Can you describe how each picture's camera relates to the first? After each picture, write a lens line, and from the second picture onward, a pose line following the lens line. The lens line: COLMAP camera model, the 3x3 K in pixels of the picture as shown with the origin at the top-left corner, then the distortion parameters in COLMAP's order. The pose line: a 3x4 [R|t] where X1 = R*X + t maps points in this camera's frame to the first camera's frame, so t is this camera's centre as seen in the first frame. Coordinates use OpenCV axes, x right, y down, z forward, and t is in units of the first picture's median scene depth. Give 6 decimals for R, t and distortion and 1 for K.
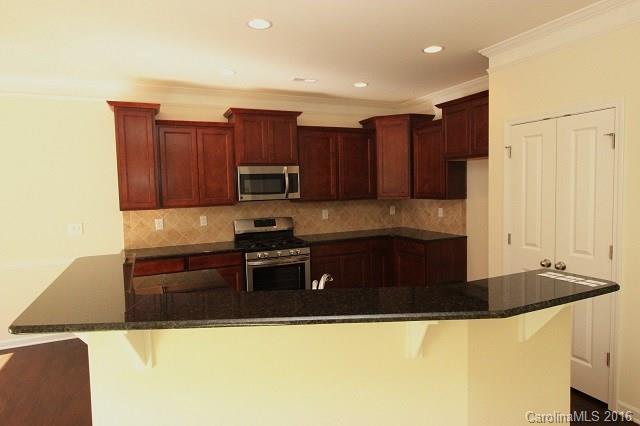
lens RADIAL K [[395.5, 0, 320.0], [0, 395.5, 213.0], [0, 0, 1]] dist [0.034572, 0.000280]
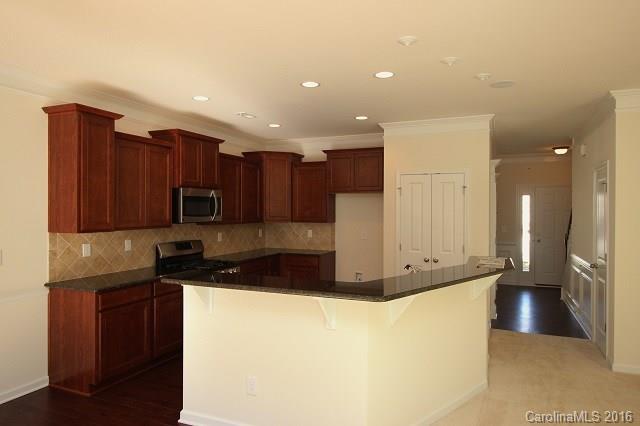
lens RADIAL K [[429.4, 0, 320.0], [0, 429.4, 213.0], [0, 0, 1]] dist [-0.002203, -0.000345]
pose [[0.733559, 0.020150, 0.679327, -0.634384], [0.027795, 0.997835, -0.059611, 0.016971], [-0.679058, 0.062610, 0.731410, -0.012084]]
